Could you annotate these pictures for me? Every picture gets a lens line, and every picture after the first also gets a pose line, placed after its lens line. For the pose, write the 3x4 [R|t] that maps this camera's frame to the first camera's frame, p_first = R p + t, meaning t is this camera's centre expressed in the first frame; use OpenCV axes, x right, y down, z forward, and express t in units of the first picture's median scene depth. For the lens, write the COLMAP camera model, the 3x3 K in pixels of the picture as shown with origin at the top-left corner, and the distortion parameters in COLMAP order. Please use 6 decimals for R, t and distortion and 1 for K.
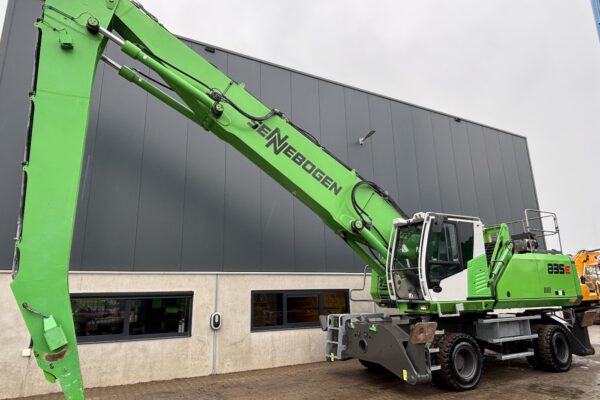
lens RADIAL K [[387.6, 0, 299.6], [0, 387.6, 198.1], [0, 0, 1]] dist [0.036181, -0.040274]
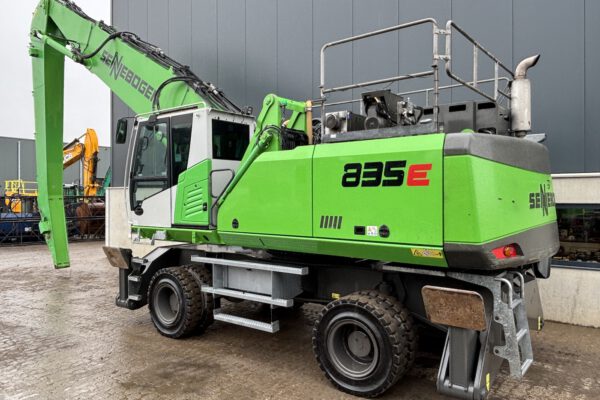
lens RADIAL K [[447.9, 0, 300.0], [0, 447.9, 200.0], [0, 0, 1]] dist [0.009507, -0.000020]
pose [[0.408884, 0.030326, -0.912082, 1.068042], [0.221097, 0.966380, 0.131248, 0.129457], [0.885398, -0.255324, 0.388432, 0.748022]]
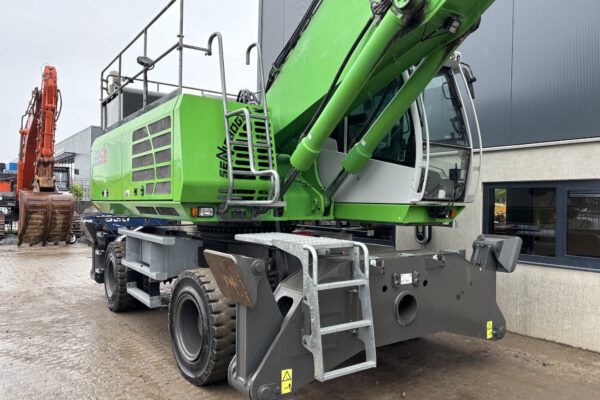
lens RADIAL K [[451.6, 0, 302.5], [0, 451.6, 206.1], [0, 0, 1]] dist [0.057688, -0.075566]
pose [[0.114935, 0.033442, -0.992810, 1.086163], [0.233181, 0.970600, 0.059688, 0.253783], [0.965617, -0.238365, 0.103758, 1.040999]]
